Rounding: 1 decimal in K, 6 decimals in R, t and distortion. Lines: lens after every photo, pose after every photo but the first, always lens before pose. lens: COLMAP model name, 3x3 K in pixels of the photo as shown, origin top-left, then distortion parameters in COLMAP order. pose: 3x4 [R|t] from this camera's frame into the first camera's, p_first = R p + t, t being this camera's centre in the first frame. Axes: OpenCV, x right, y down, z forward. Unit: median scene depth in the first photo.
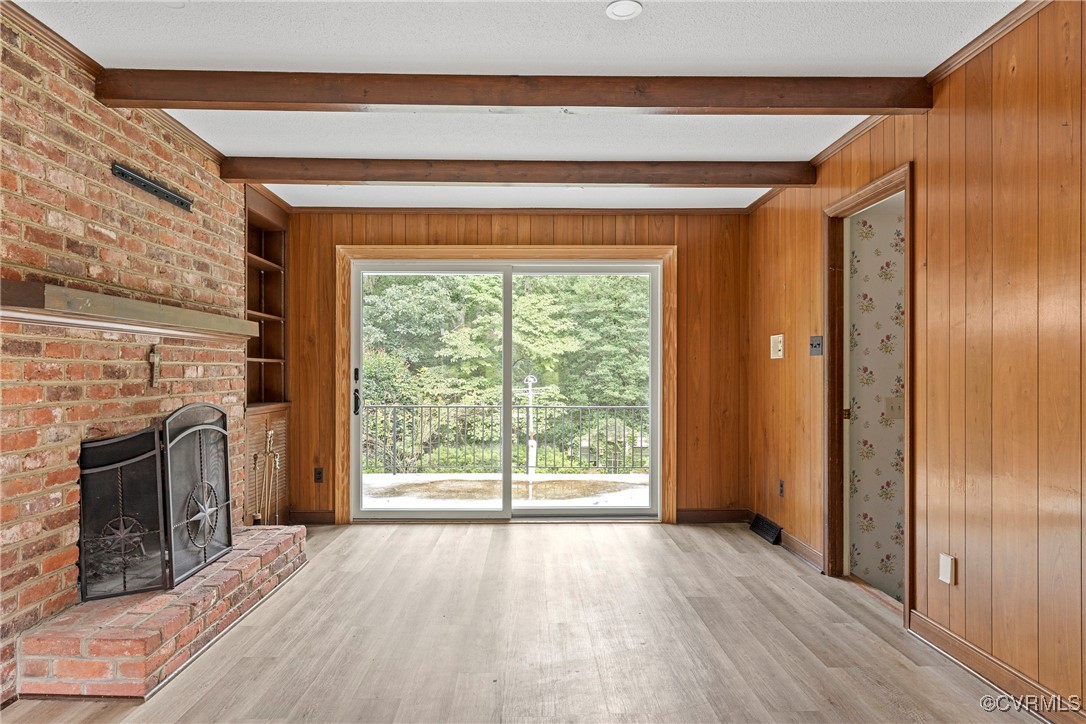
lens RADIAL K [[691.9, 0, 541.9], [0, 691.9, 367.7], [0, 0, 1]] dist [-0.001720, -0.000551]
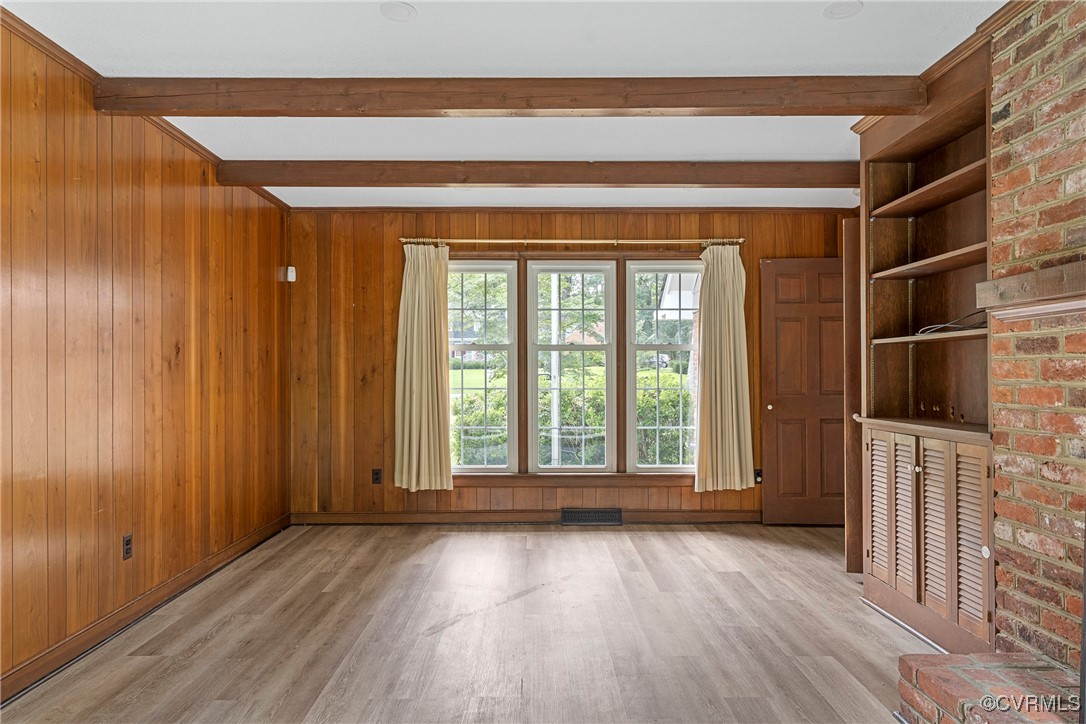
lens RADIAL K [[691.9, 0, 542.4], [0, 691.9, 367.8], [0, 0, 1]] dist [-0.001720, -0.000551]
pose [[-0.999963, 0.001825, 0.008464, -0.092184], [0.001671, 0.999834, -0.018165, 0.017105], [-0.008496, -0.018150, -0.999799, 1.890468]]
